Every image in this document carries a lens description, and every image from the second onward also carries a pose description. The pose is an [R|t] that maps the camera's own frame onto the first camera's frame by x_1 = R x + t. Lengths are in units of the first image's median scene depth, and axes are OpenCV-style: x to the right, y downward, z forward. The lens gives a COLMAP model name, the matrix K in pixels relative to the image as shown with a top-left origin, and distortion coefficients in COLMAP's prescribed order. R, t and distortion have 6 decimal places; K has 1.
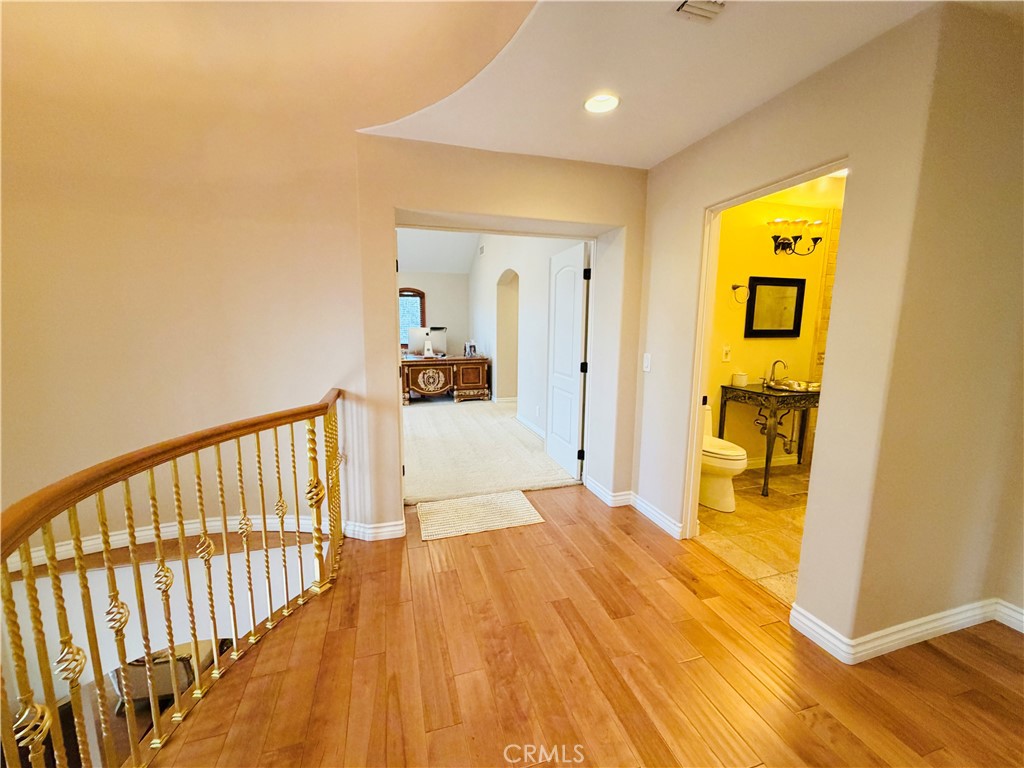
lens RADIAL K [[404.9, 0, 508.0], [0, 404.9, 384.3], [0, 0, 1]] dist [-0.002297, -0.000163]
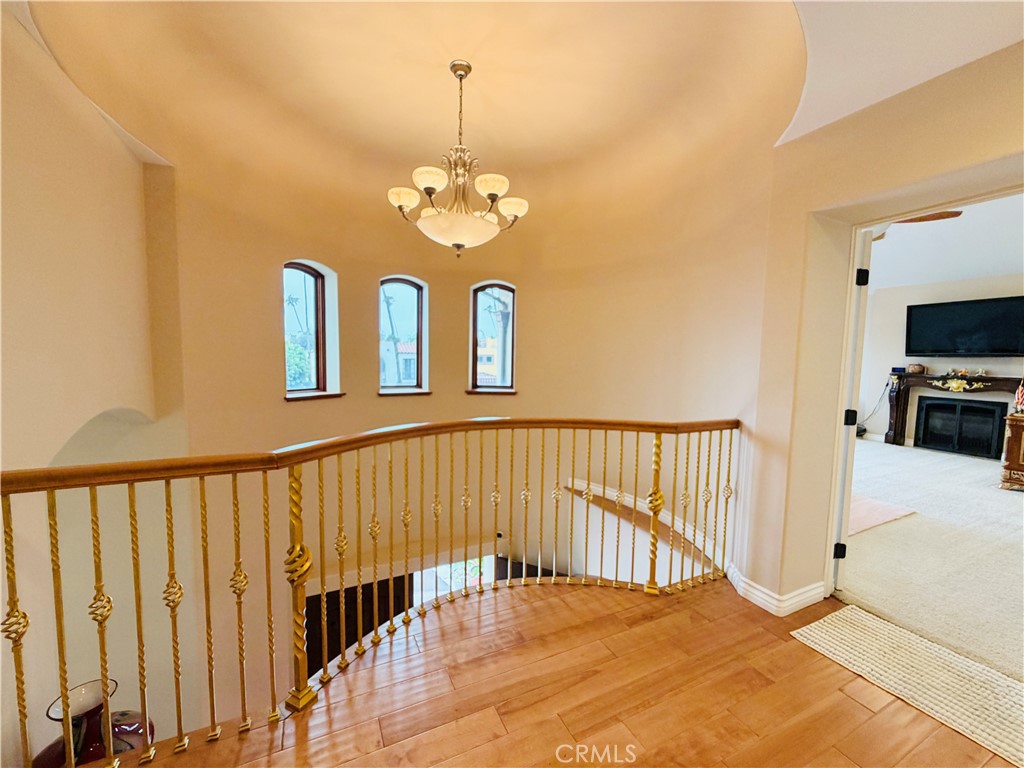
lens RADIAL K [[404.9, 0, 508.3], [0, 404.9, 384.6], [0, 0, 1]] dist [-0.002297, -0.000163]
pose [[0.164875, 0.067608, -0.983995, 0.512625], [-0.159758, 0.986305, 0.040998, -0.026419], [0.973290, 0.150441, 0.173418, 0.352439]]
